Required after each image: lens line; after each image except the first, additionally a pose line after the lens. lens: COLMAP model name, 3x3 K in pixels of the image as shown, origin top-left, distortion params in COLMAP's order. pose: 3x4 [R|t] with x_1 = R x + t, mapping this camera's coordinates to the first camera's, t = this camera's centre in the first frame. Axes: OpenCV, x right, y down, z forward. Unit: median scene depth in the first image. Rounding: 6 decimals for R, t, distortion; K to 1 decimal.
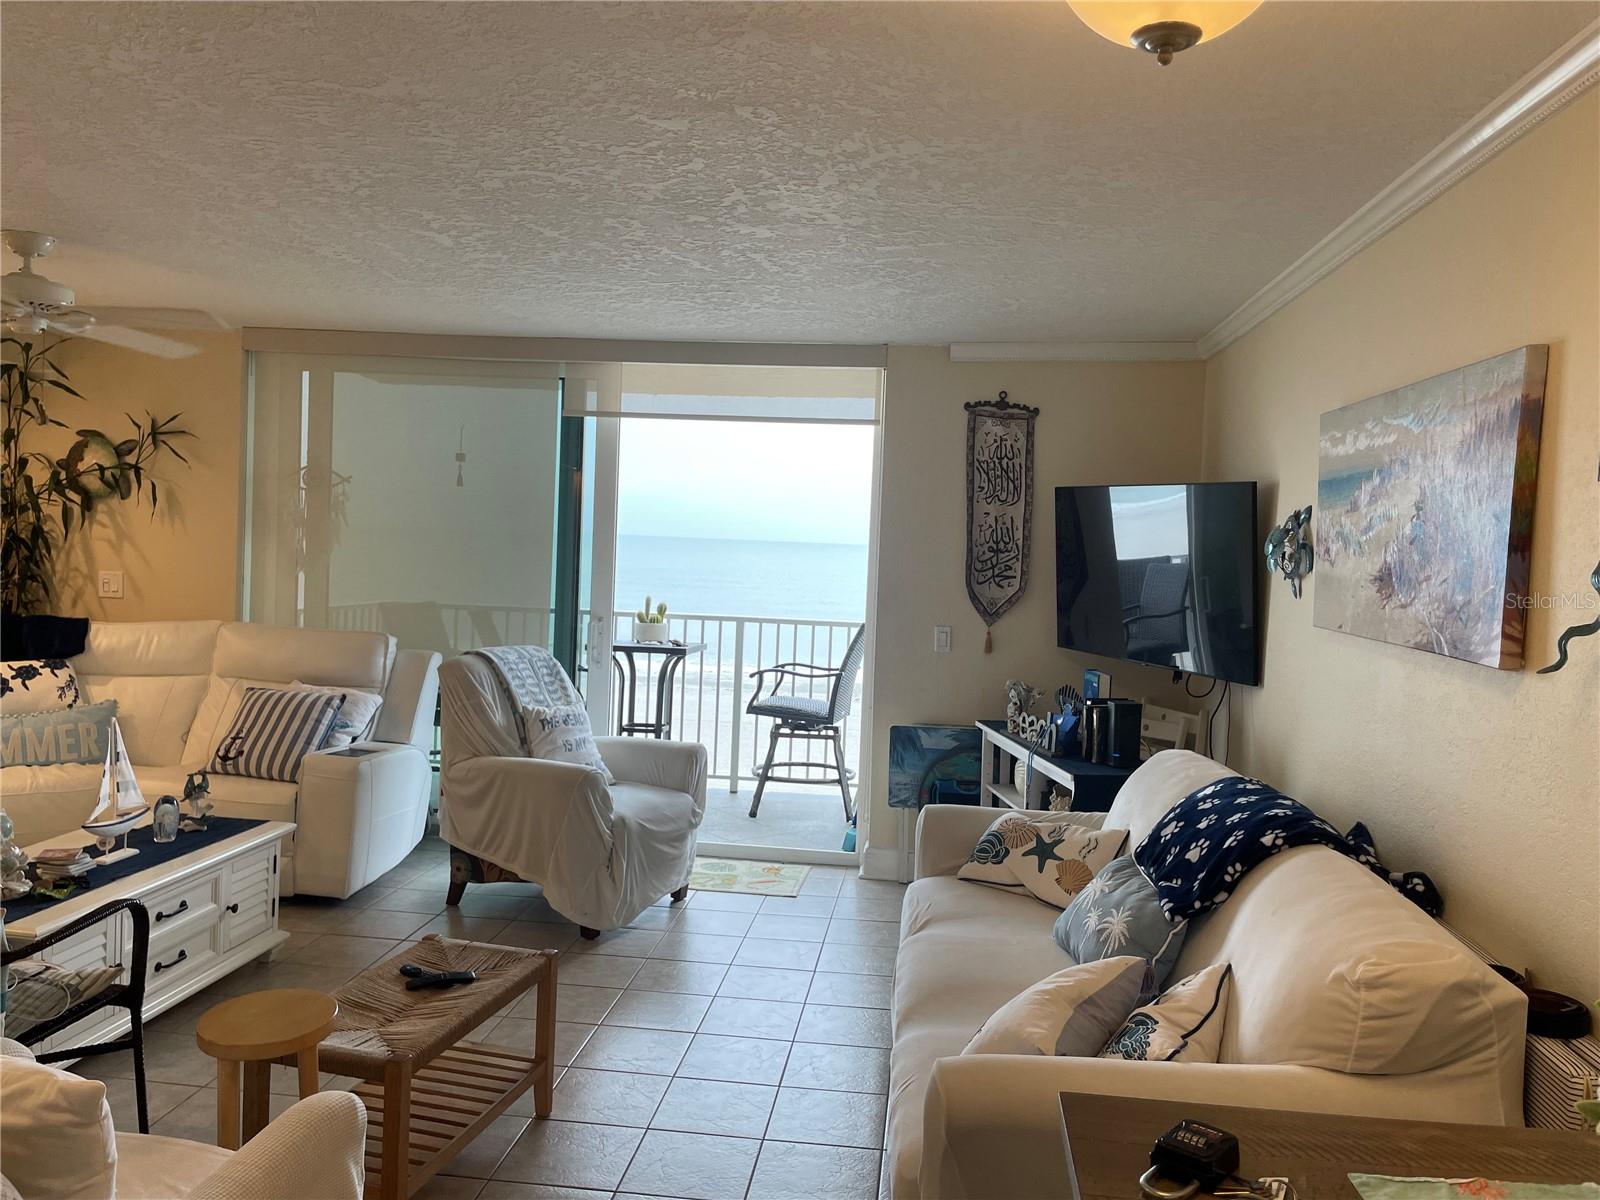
lens RADIAL K [[1268.3, 0, 803.7], [0, 1268.3, 592.0], [0, 0, 1]] dist [0.101605, -0.159515]
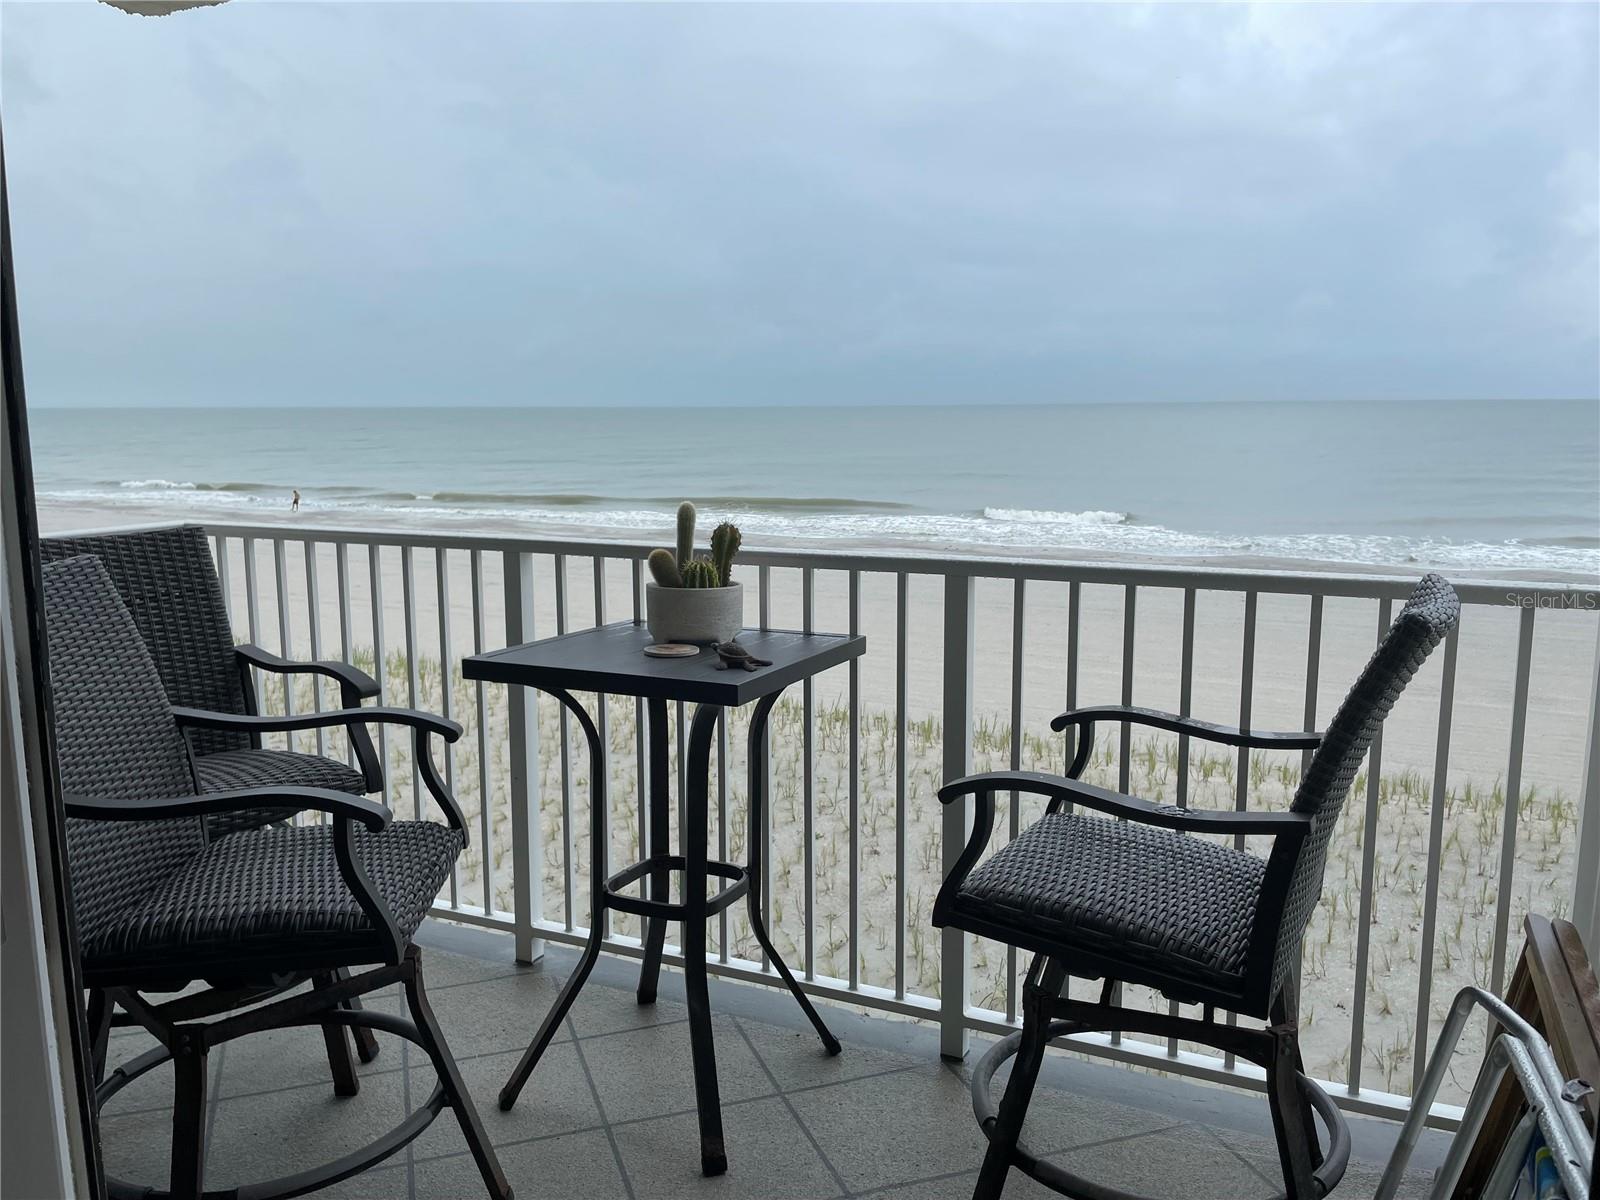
lens RADIAL K [[1244.5, 0, 807.6], [0, 1244.5, 601.9], [0, 0, 1]] dist [0.091408, -0.154425]
pose [[0.951491, 0.006669, -0.307604, 0.012746], [0.022791, 0.995491, 0.092080, -0.000452], [0.306831, -0.094624, 0.947049, 0.684368]]
